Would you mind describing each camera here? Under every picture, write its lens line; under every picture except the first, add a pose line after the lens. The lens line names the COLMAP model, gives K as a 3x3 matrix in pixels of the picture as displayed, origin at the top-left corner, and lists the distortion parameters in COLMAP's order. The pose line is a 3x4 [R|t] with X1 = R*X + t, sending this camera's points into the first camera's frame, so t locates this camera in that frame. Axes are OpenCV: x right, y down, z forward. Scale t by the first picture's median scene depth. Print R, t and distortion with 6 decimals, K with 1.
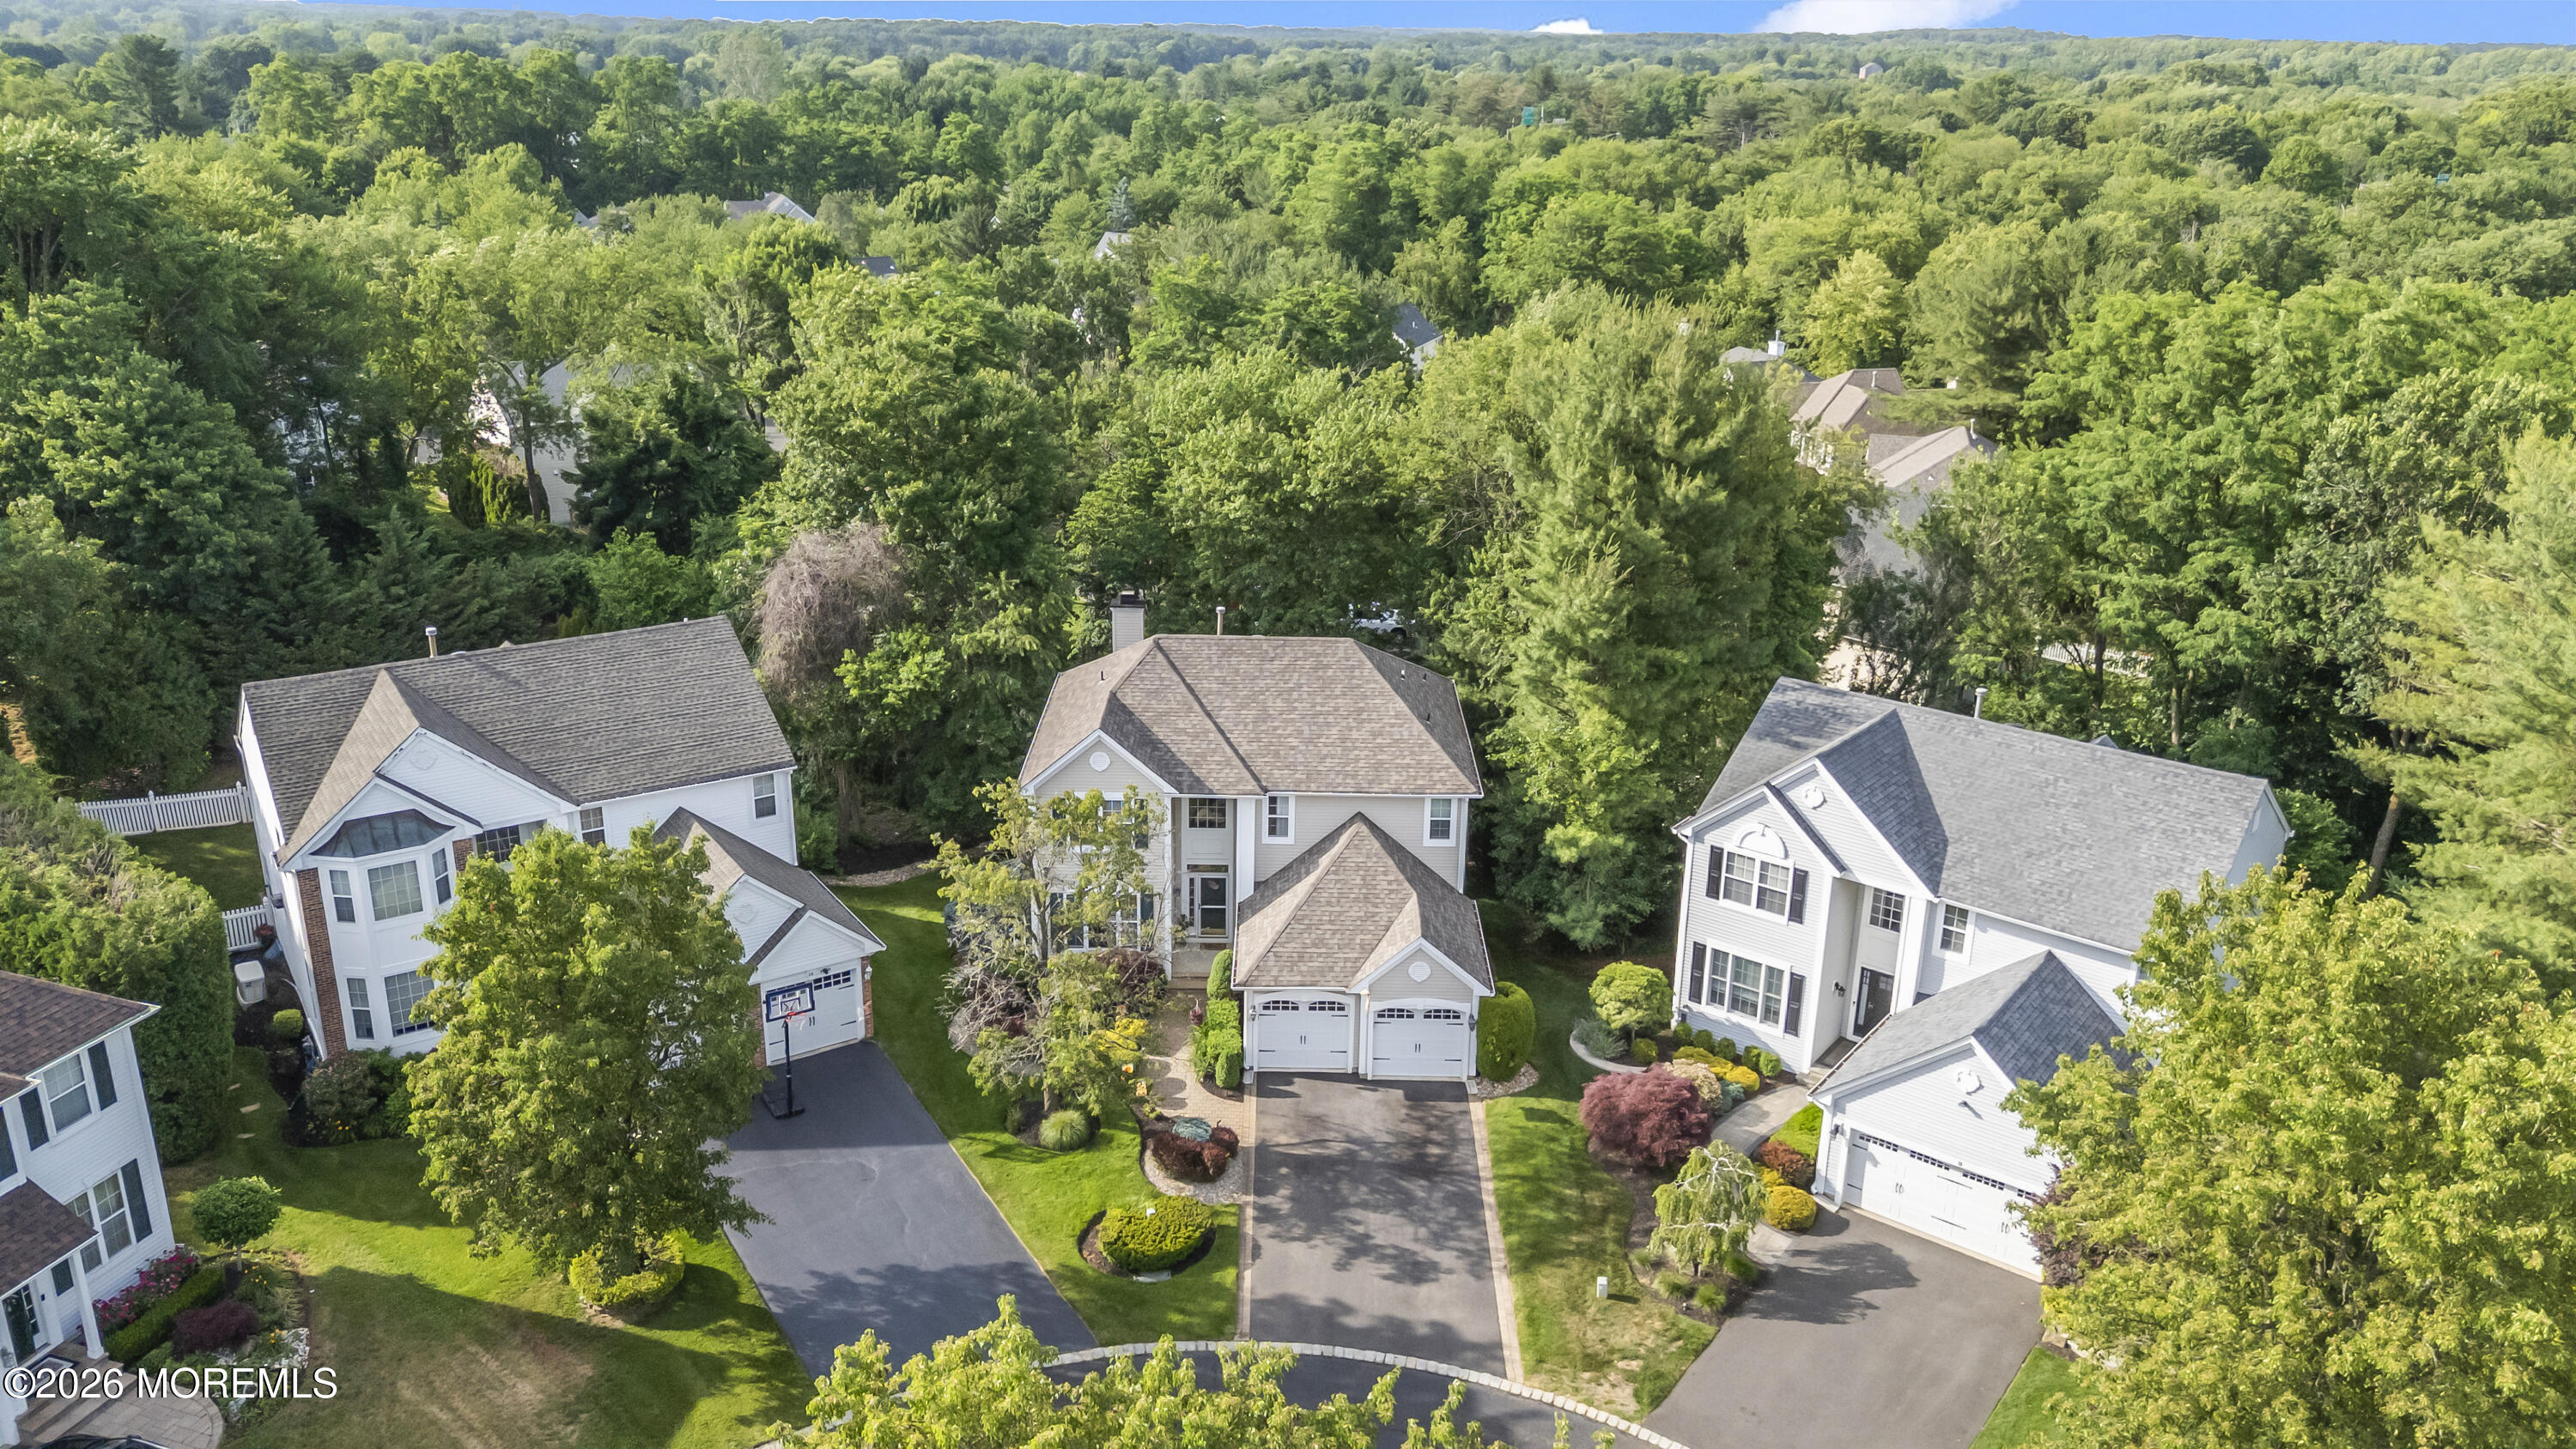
lens RADIAL K [[1898.8, 0, 1285.8], [0, 1898.8, 732.3], [0, 0, 1]] dist [0.087957, -0.076461]
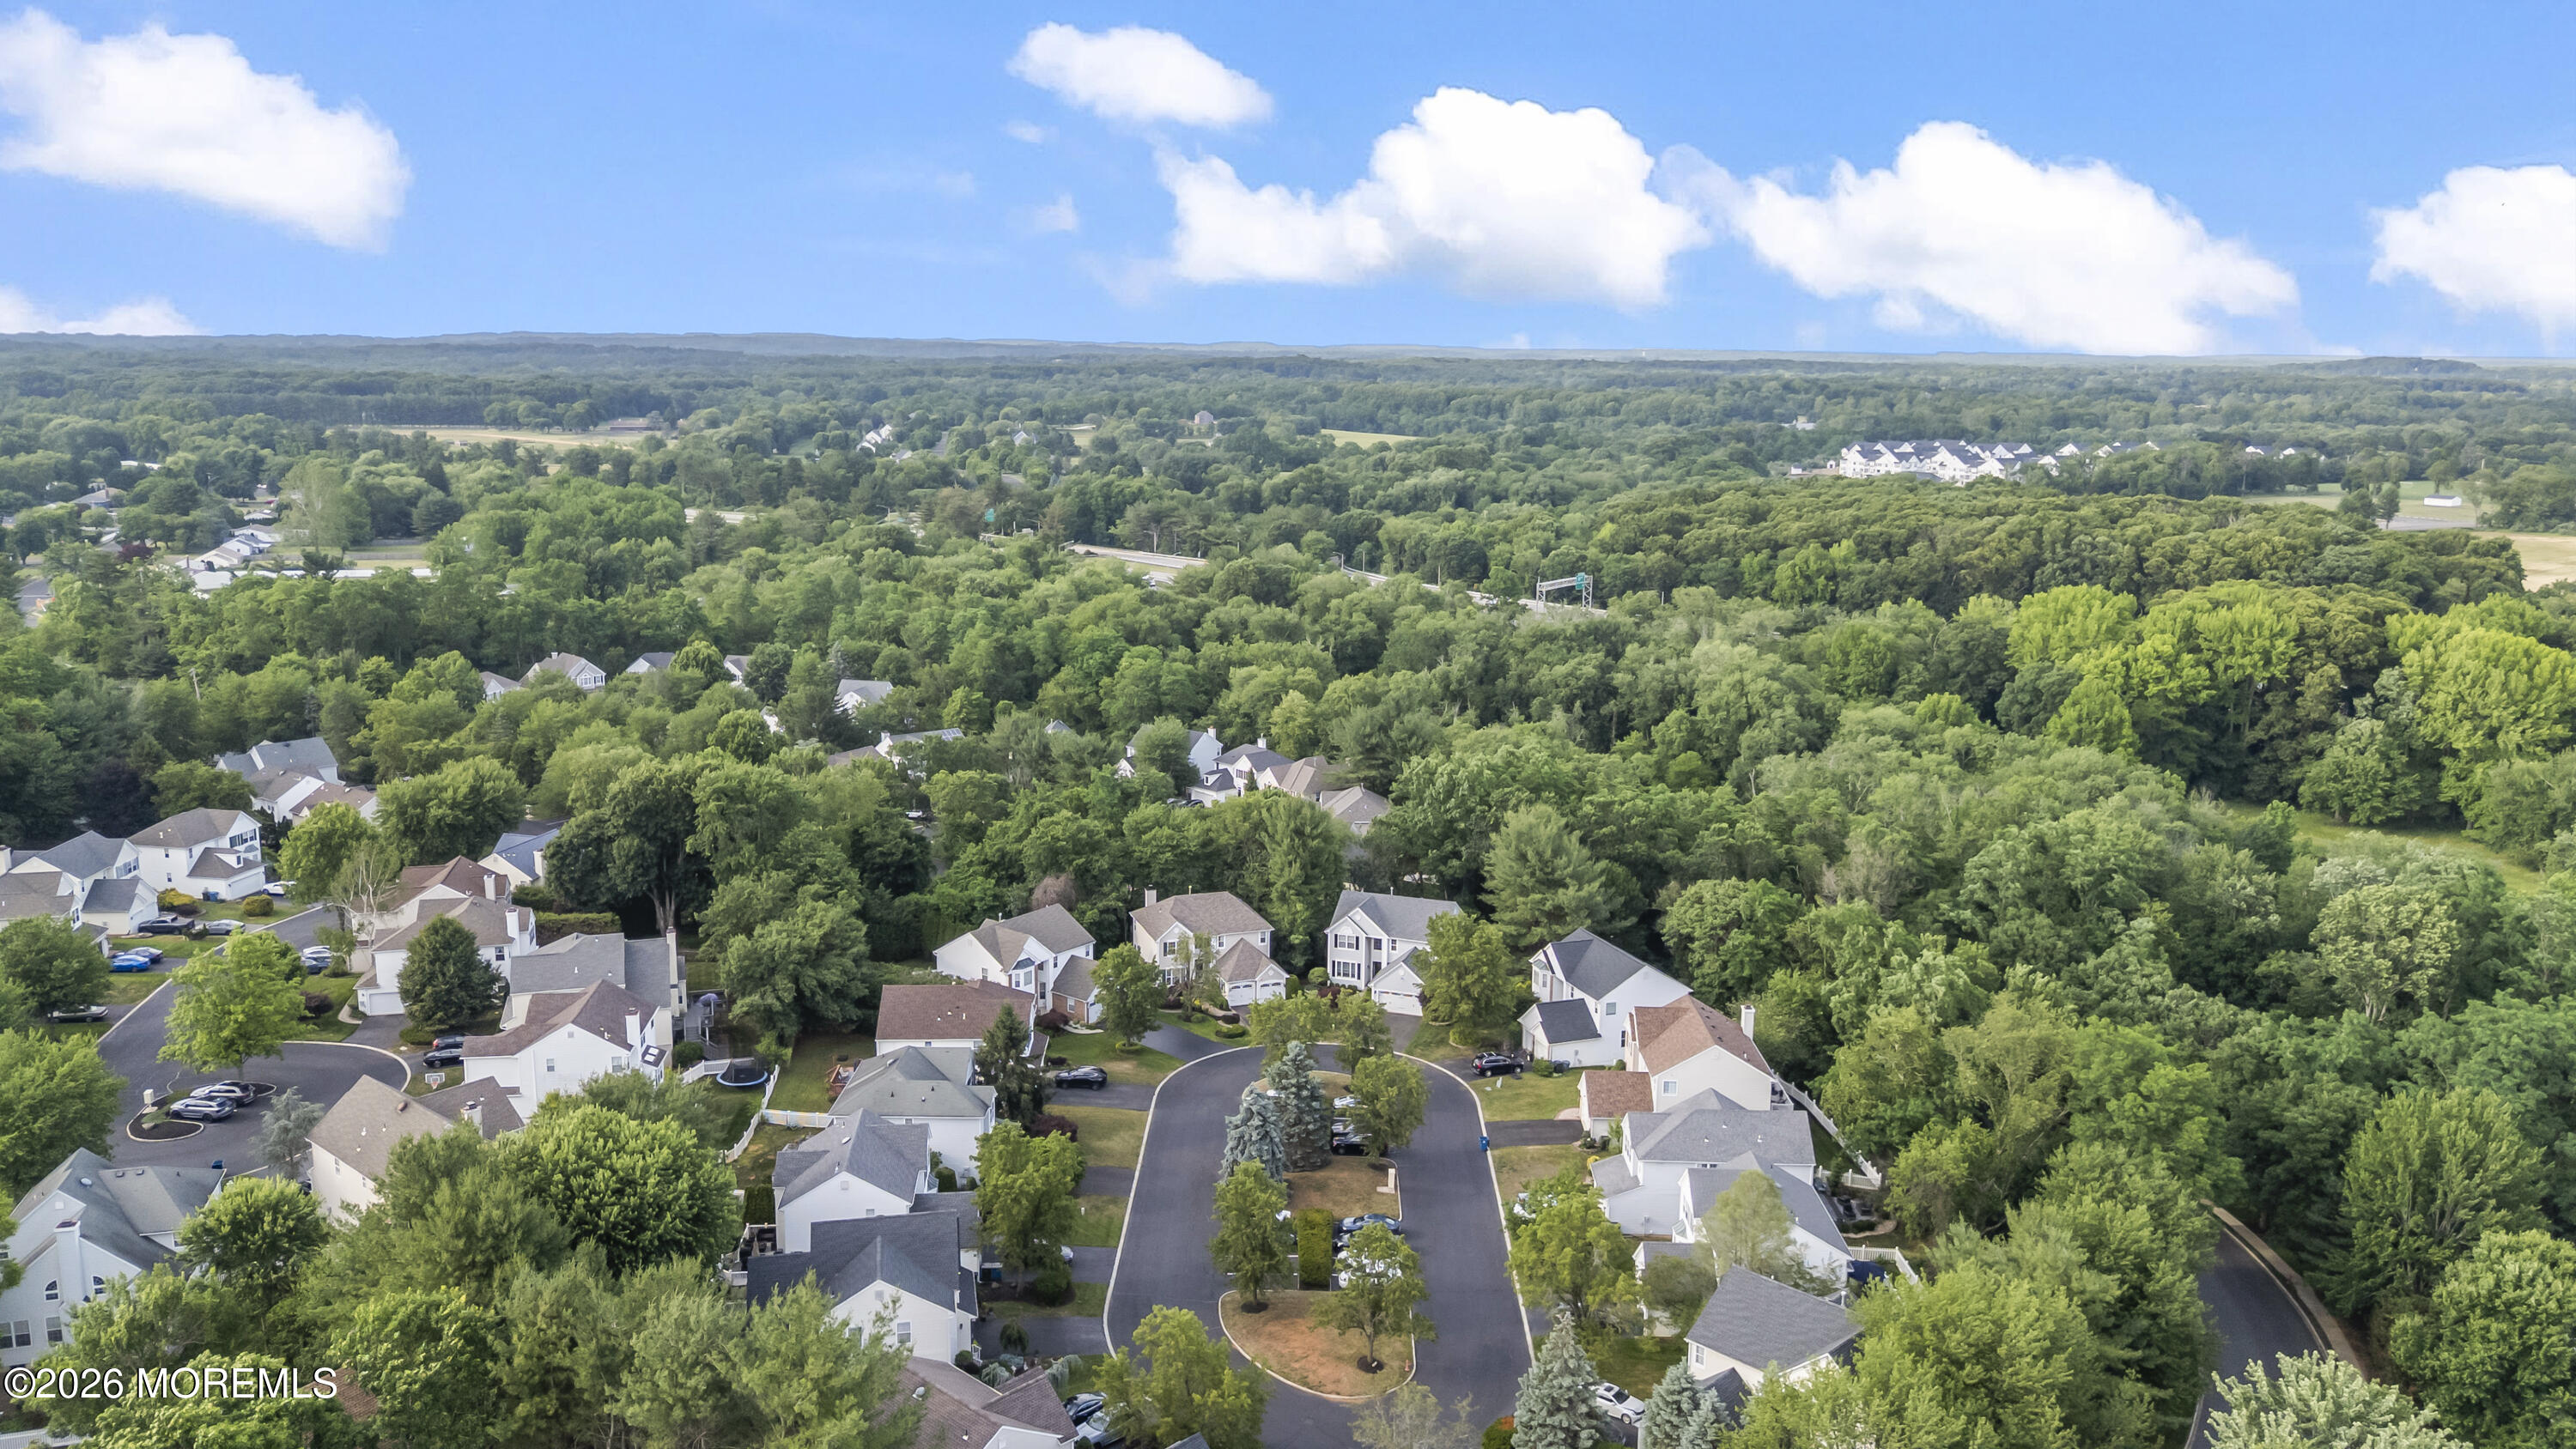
lens RADIAL K [[1898.8, 0, 1285.8], [0, 1898.8, 732.3], [0, 0, 1]] dist [0.087957, -0.076461]
pose [[0.944651, -0.076116, 0.319126, -1.076895], [0.121734, 0.984596, -0.125508, 0.128740], [-0.304657, 0.157409, 0.939365, -2.682165]]
